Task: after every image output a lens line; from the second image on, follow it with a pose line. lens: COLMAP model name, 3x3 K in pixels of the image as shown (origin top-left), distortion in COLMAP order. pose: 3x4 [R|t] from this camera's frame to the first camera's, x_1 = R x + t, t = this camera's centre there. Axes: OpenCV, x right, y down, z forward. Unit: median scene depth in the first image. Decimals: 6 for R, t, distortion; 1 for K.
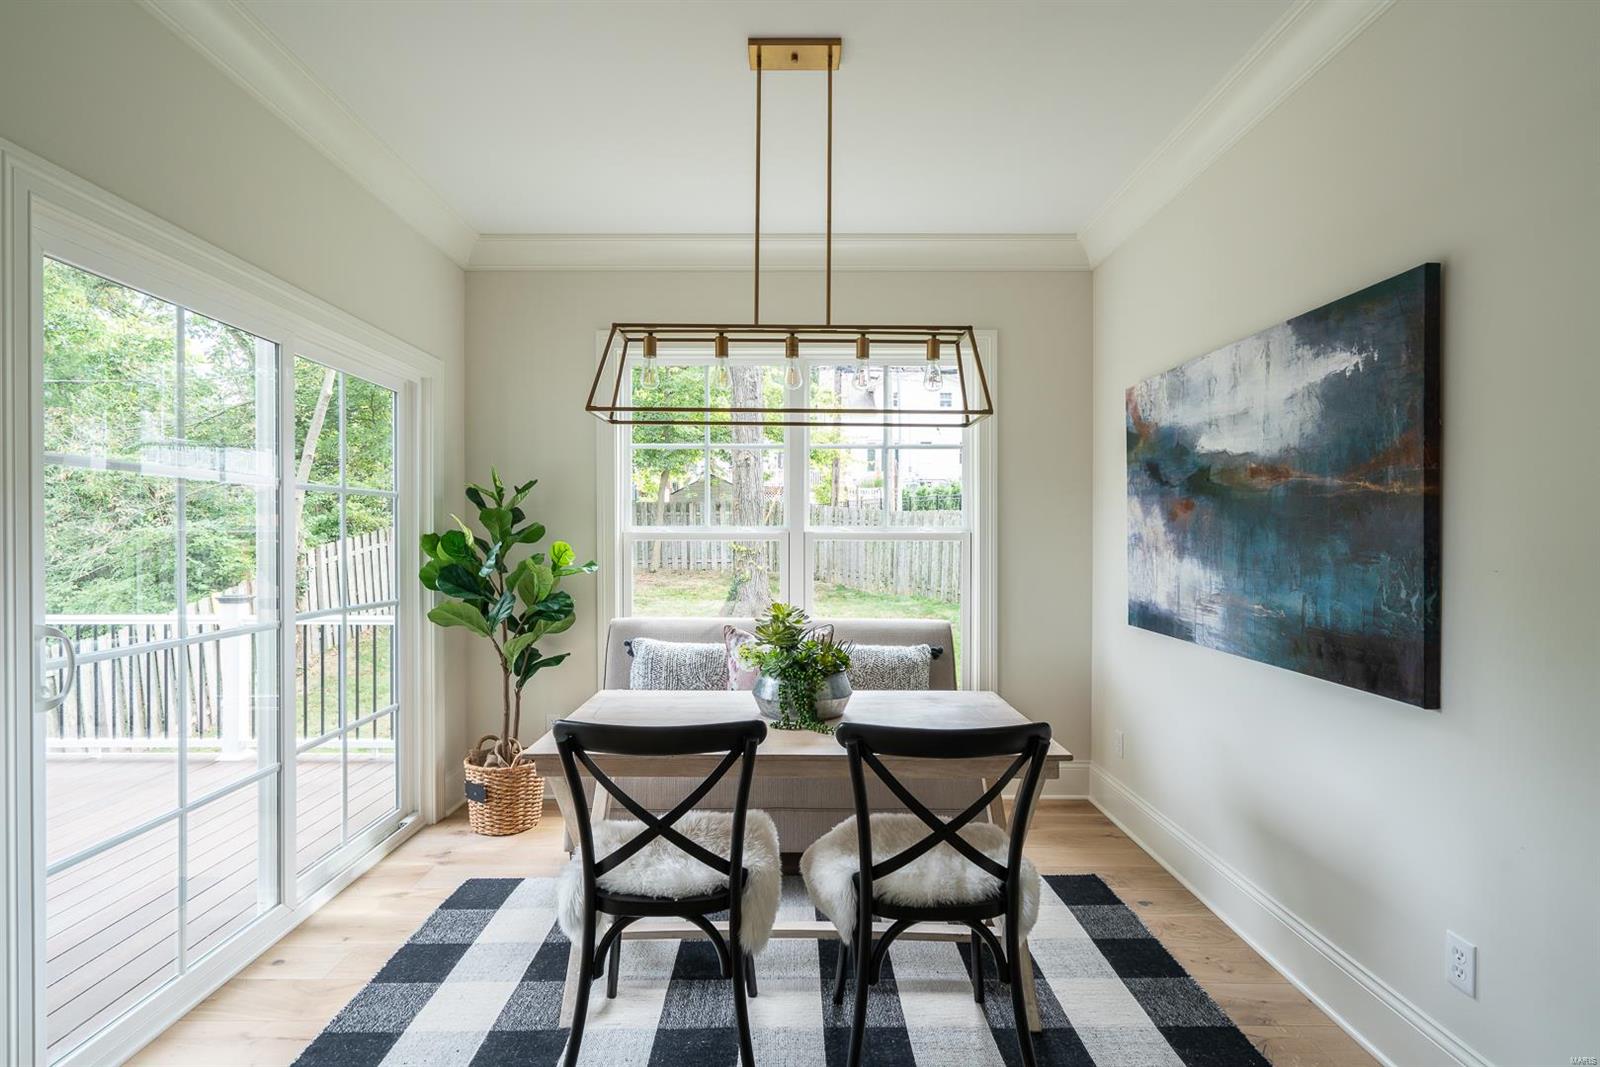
lens RADIAL K [[749.6, 0, 800.0], [0, 749.6, 533.5], [0, 0, 1]] dist [-0.001096, 0.000091]
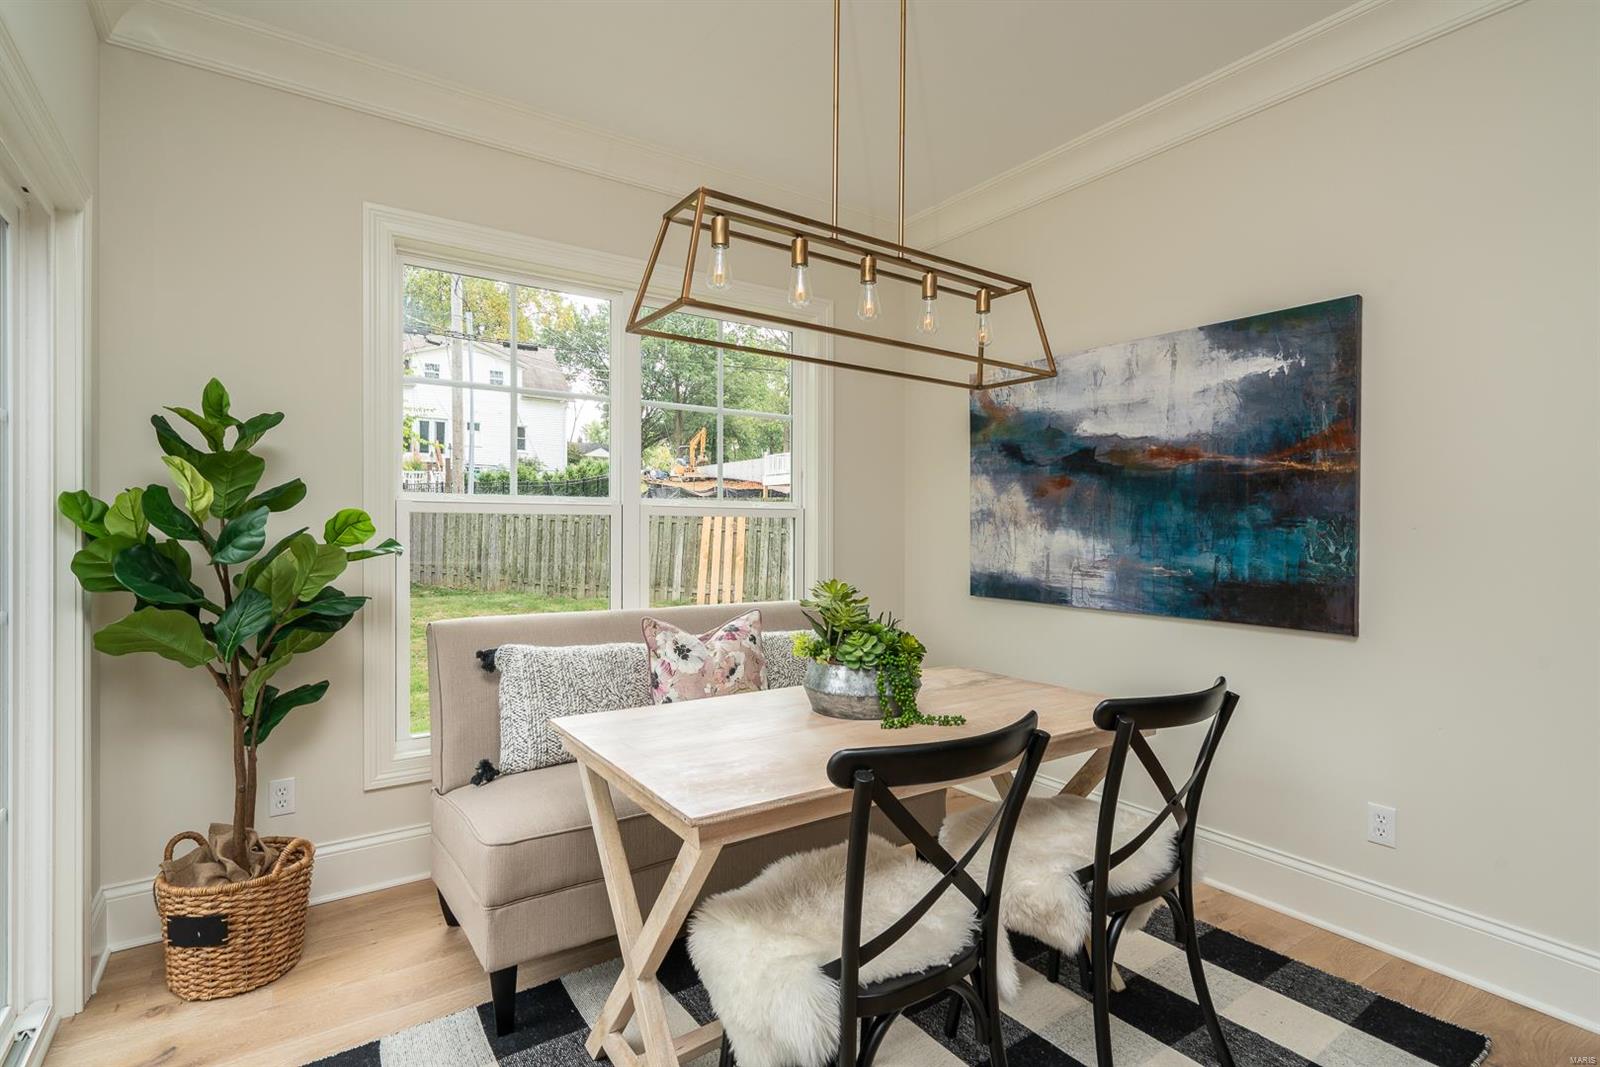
lens RADIAL K [[767.2, 0, 773.1], [0, 767.2, 526.4], [0, 0, 1]] dist [0.001333, 0.000479]
pose [[0.826567, 0.004186, 0.562823, -0.550436], [-0.003617, 0.999991, -0.002126, 0.036164], [-0.562827, -0.000278, 0.826575, 0.338445]]
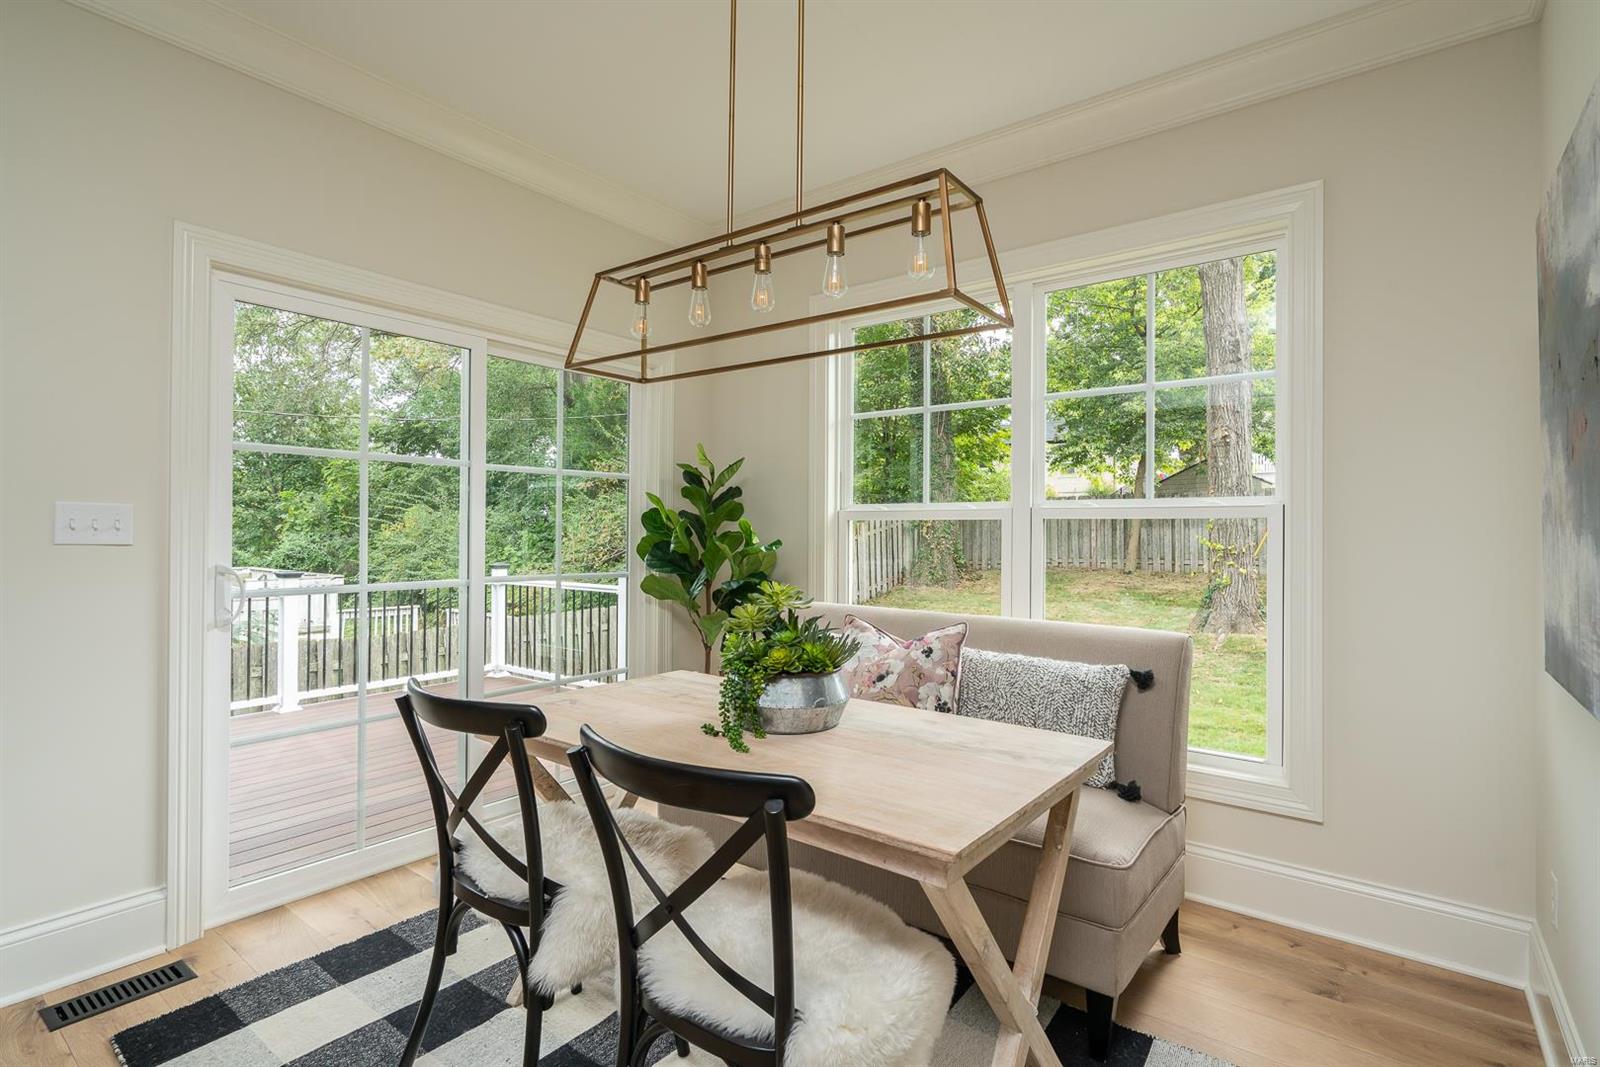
lens RADIAL K [[773.6, 0, 800.0], [0, 773.6, 533.5], [0, 0, 1]] dist [0.023386, 0.000069]
pose [[0.796153, 0.007661, -0.605046, 0.506917], [-0.006652, 0.999970, 0.003908, 0.037151], [0.605058, 0.000913, 0.796181, 0.352417]]
